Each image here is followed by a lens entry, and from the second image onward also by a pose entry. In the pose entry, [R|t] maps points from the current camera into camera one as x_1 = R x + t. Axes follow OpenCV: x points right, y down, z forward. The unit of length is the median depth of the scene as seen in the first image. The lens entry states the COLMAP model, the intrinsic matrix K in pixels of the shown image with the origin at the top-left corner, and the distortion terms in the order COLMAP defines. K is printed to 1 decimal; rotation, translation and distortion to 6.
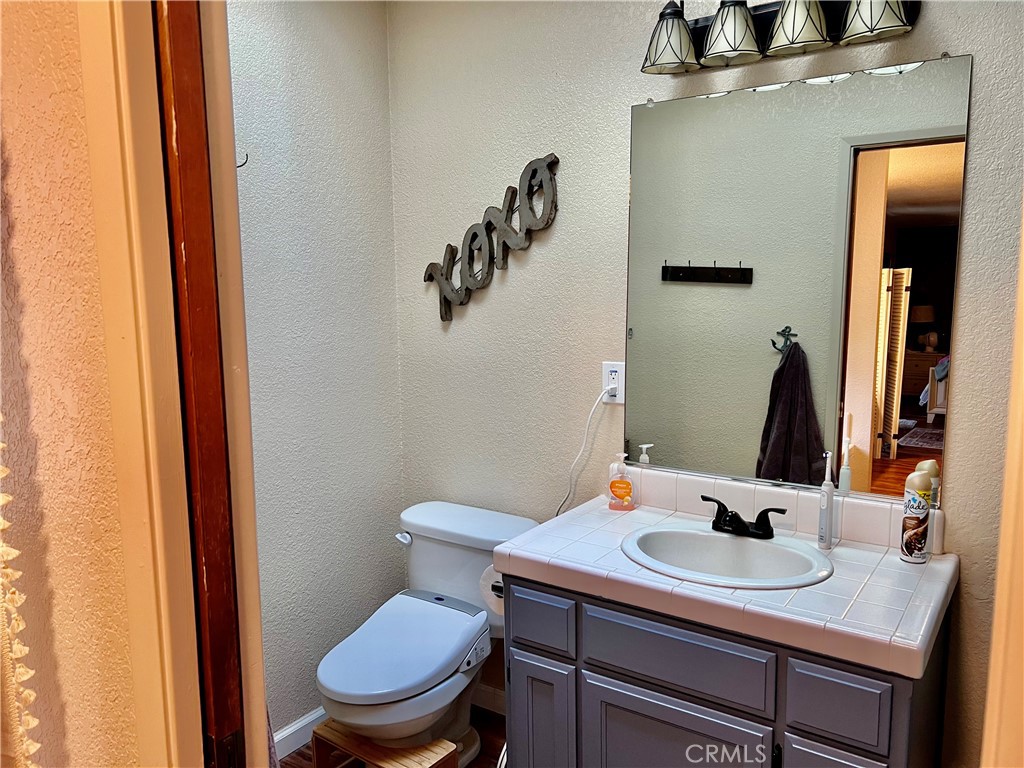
lens RADIAL K [[765.7, 0, 514.6], [0, 765.7, 384.0], [0, 0, 1]] dist [-0.002532, -0.003958]
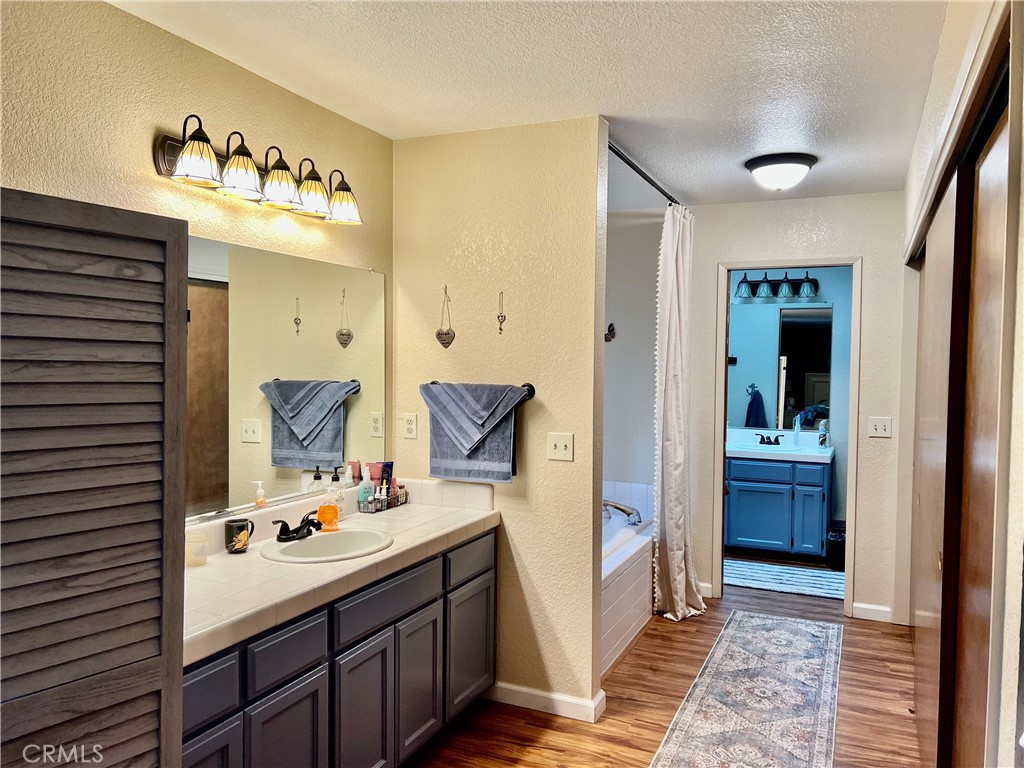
lens RADIAL K [[765.7, 0, 512.1], [0, 765.7, 383.5], [0, 0, 1]] dist [-0.002532, -0.003958]
pose [[0.983769, 0.020972, 0.178207, -1.456718], [-0.004061, 0.995494, -0.094738, 0.277302], [-0.179391, 0.092476, 0.979422, -2.124707]]
